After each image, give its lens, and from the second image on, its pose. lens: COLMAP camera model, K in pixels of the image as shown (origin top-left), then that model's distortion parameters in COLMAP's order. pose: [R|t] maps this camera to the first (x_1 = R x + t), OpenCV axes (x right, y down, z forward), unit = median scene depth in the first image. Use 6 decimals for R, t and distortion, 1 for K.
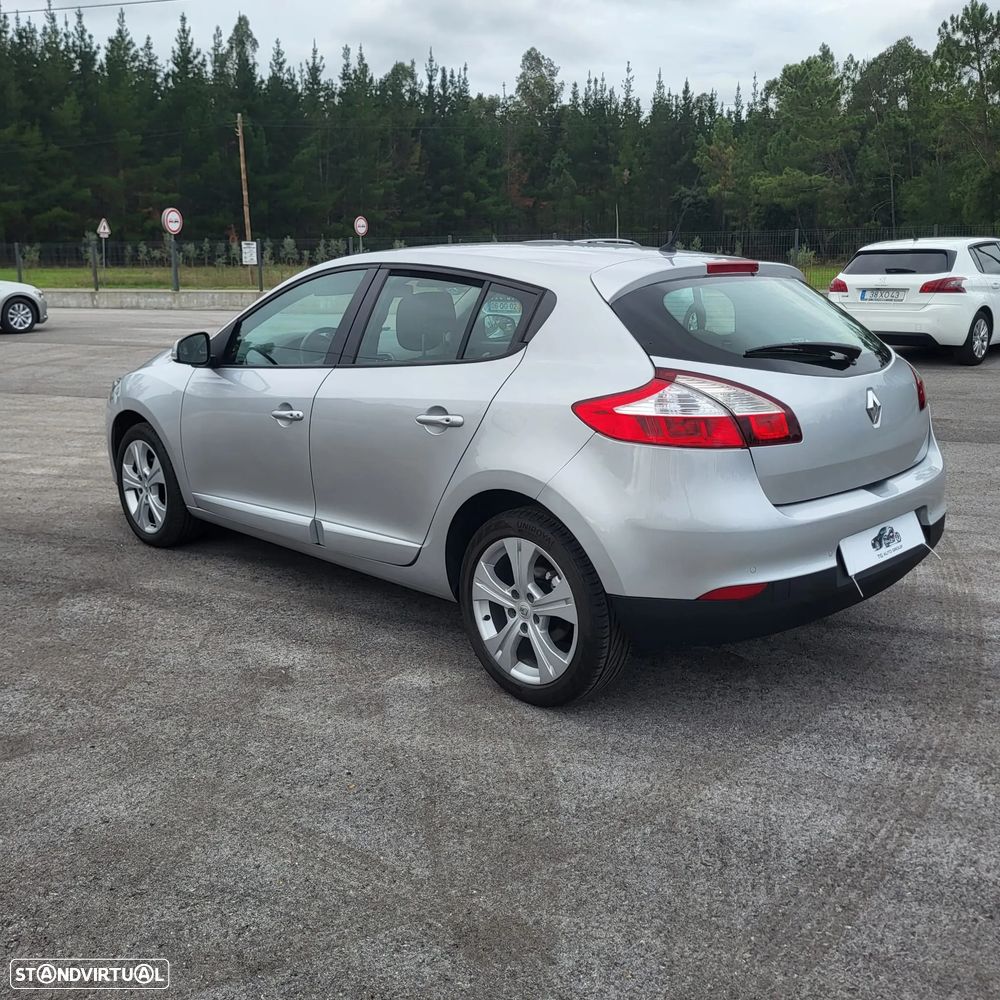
lens RADIAL K [[968.9, 0, 514.3], [0, 968.9, 500.4], [0, 0, 1]] dist [0.037035, -0.033133]
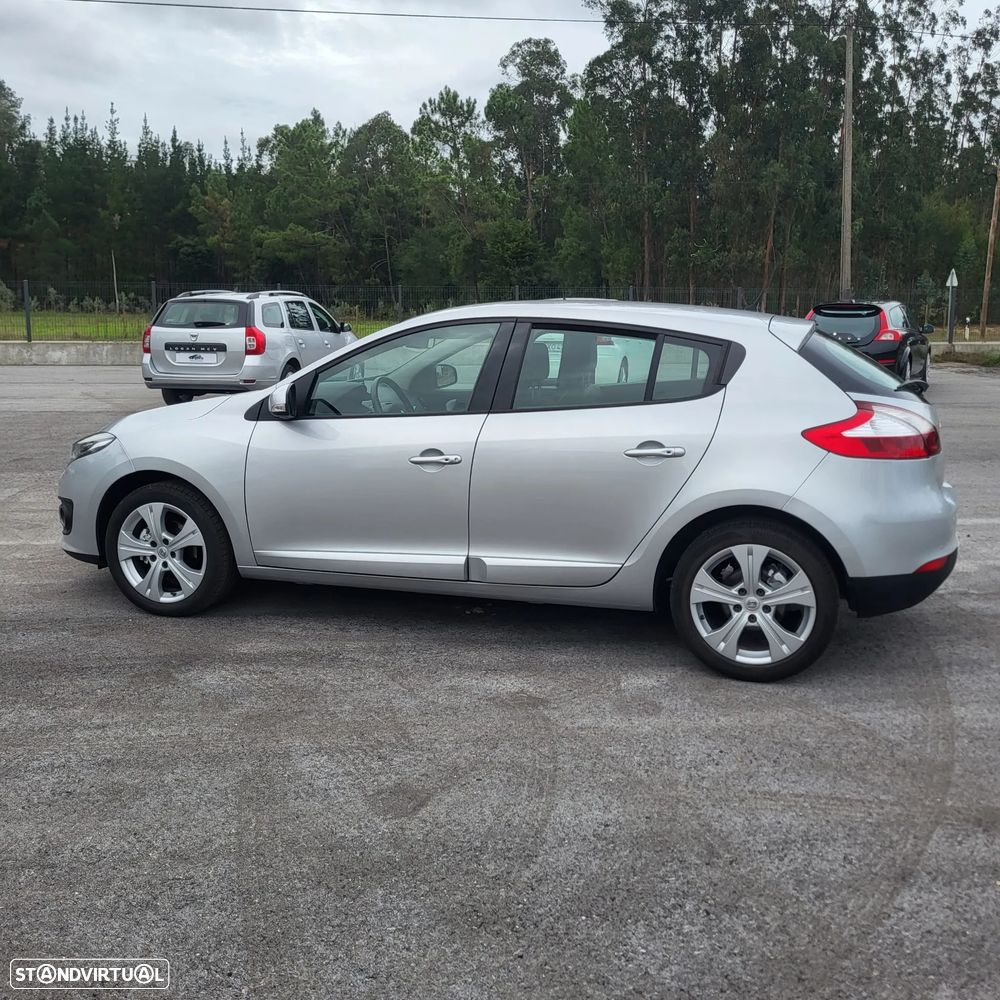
lens RADIAL K [[968.9, 0, 514.3], [0, 968.9, 500.4], [0, 0, 1]] dist [0.037035, -0.033133]
pose [[0.887913, -0.071327, 0.454448, -0.776964], [0.094191, 0.995165, -0.027838, -0.009436], [-0.450265, 0.067523, 0.890338, 0.045034]]
